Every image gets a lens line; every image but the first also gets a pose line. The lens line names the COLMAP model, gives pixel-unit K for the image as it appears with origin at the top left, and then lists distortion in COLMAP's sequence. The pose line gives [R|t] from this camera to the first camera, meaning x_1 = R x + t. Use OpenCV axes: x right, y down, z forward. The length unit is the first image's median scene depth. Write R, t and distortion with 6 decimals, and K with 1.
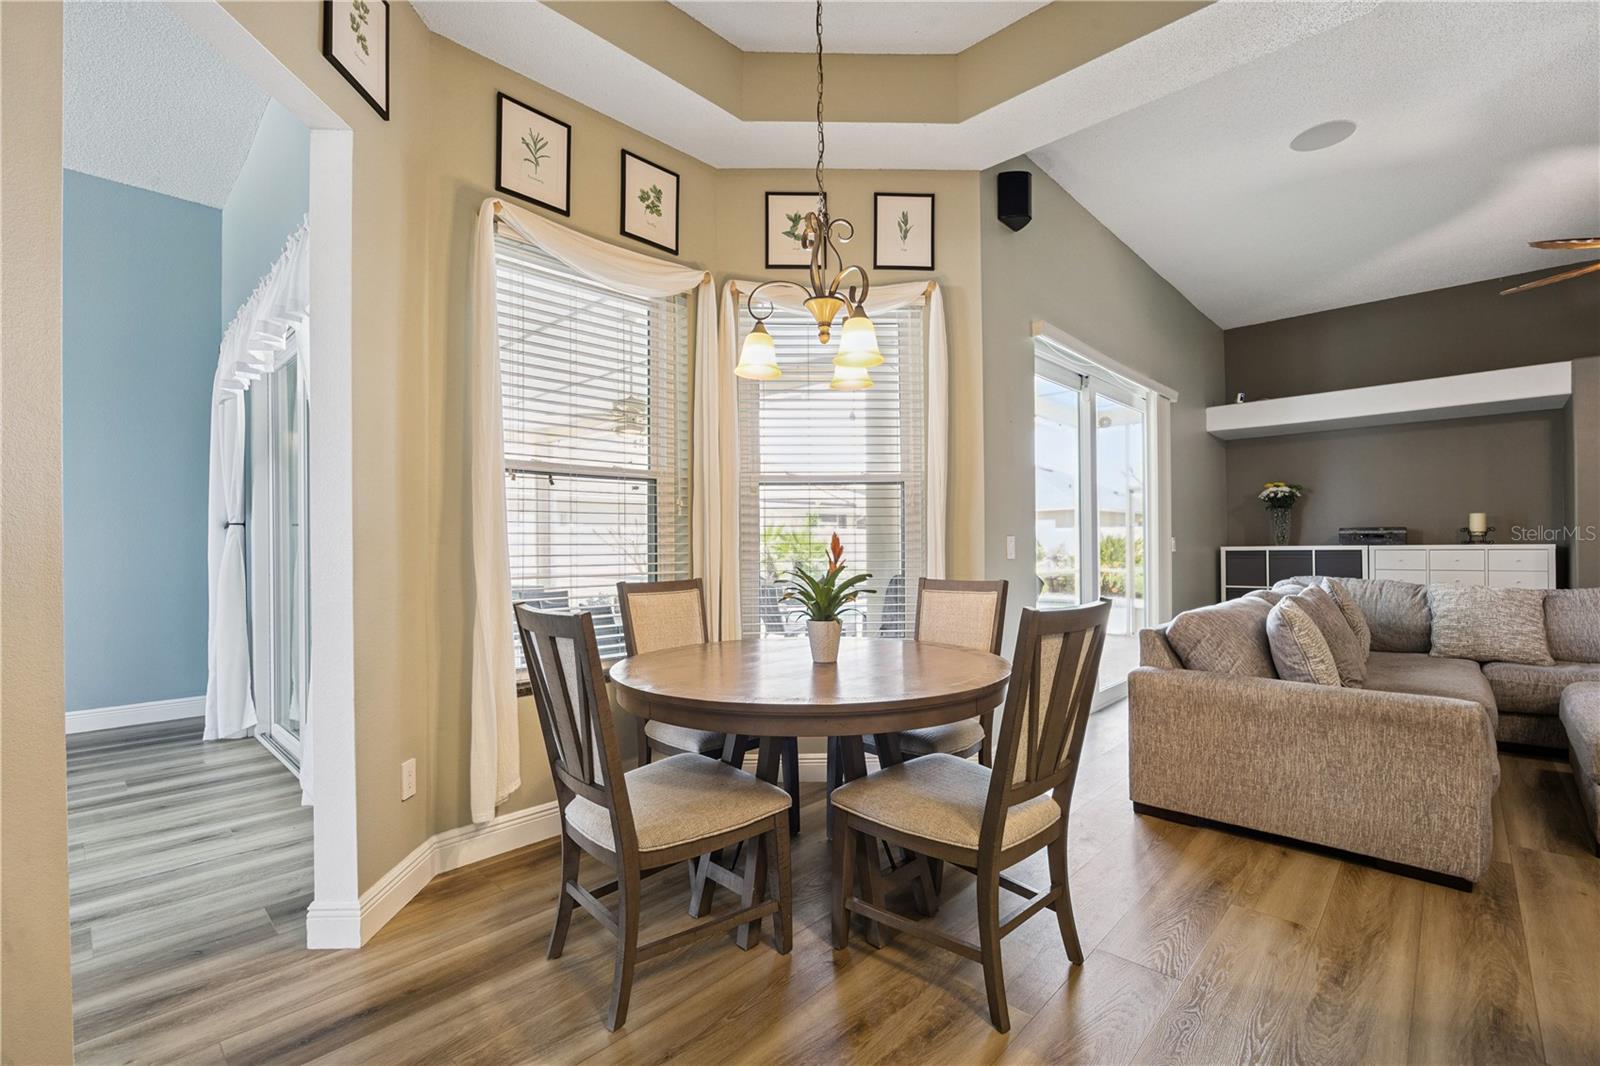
lens RADIAL K [[703.8, 0, 794.8], [0, 703.8, 548.7], [0, 0, 1]] dist [-0.009838, -0.000347]
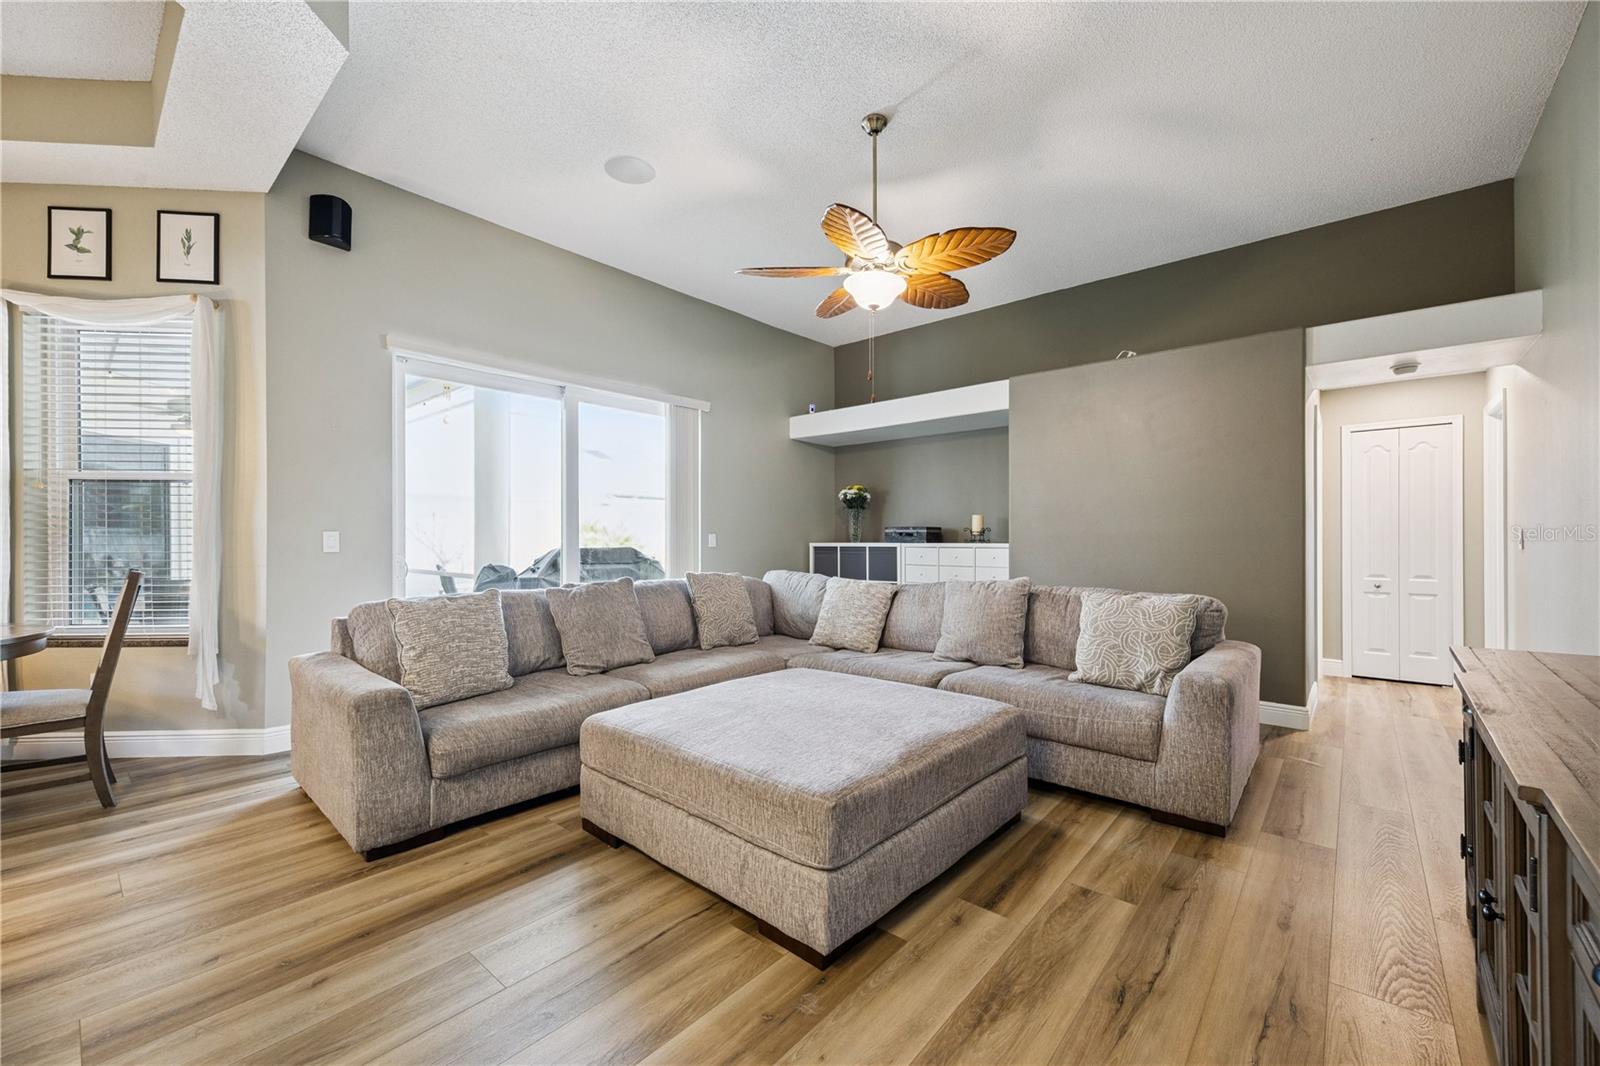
lens RADIAL K [[639.6, 0, 802.0], [0, 639.6, 542.5], [0, 0, 1]] dist [-0.000214, 0.000221]
pose [[0.998995, 0.010493, 0.043572, 0.903089], [-0.010694, 0.999933, 0.004387, -0.012005], [-0.043523, -0.004848, 0.999041, -0.019033]]
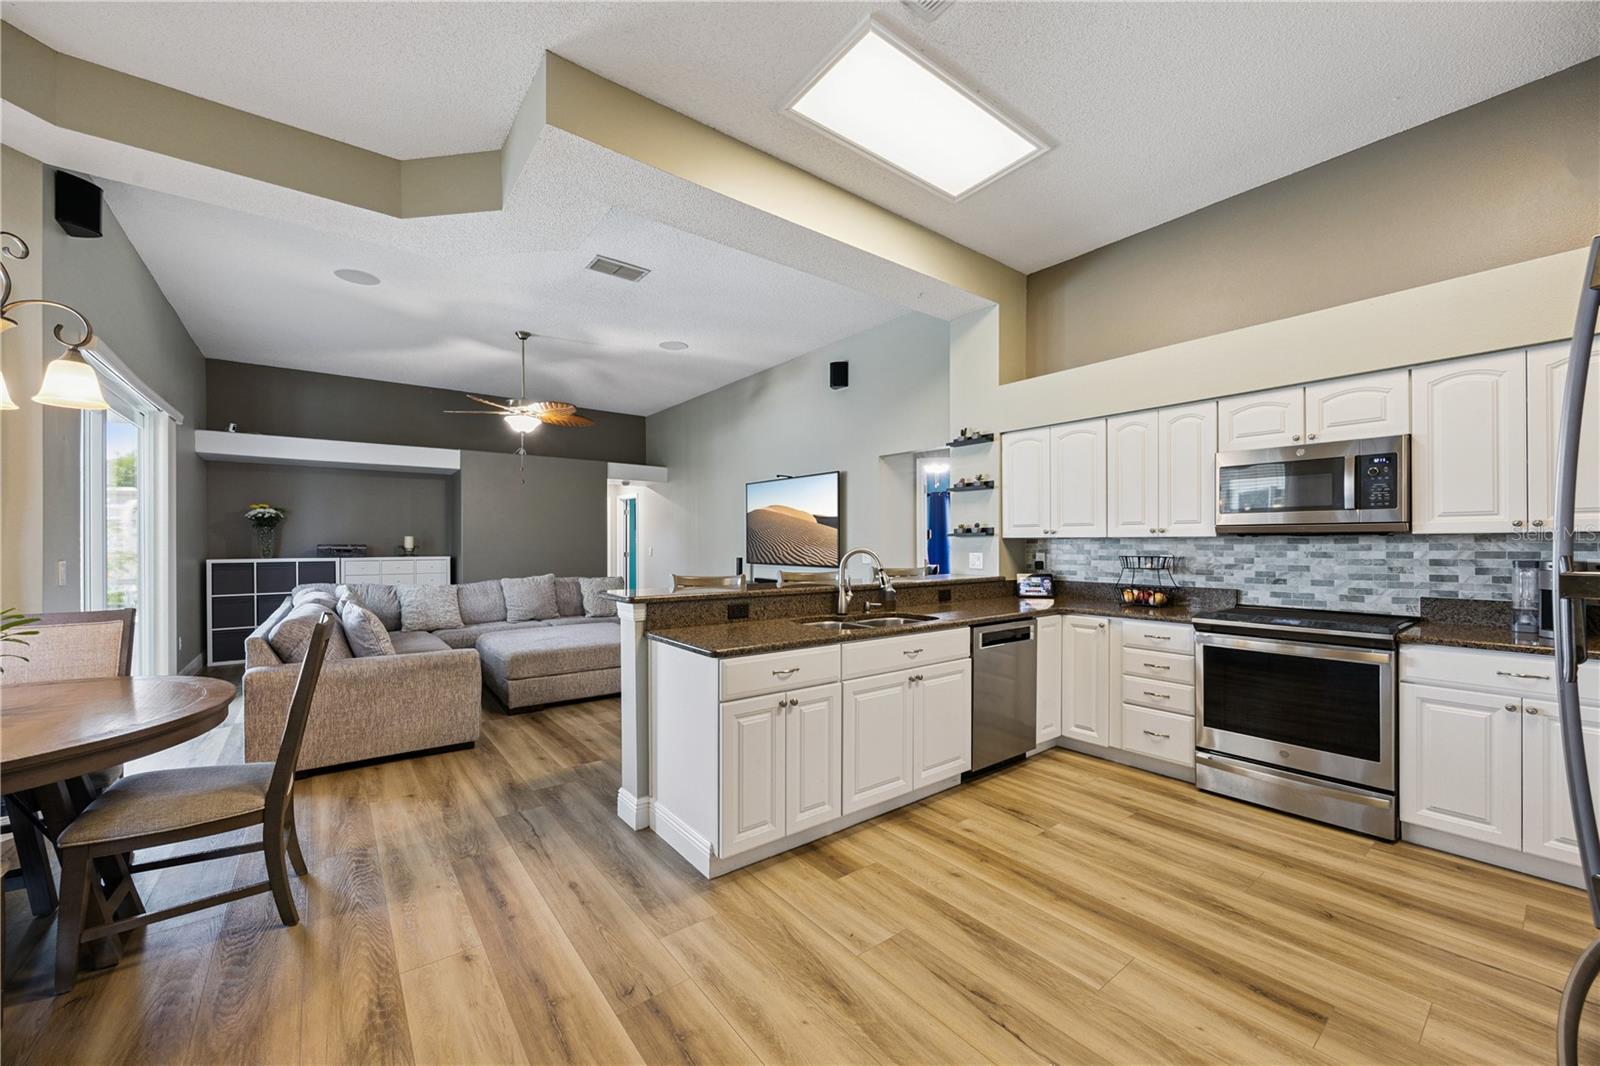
lens RADIAL K [[607.8, 0, 803.8], [0, 607.8, 542.8], [0, 0, 1]] dist [-0.001093, -0.000216]
pose [[0.145584, 0.011587, 0.989278, -0.303439], [0.001060, 0.999929, -0.011868, -0.027501], [-0.989345, 0.002777, 0.145562, -0.079442]]
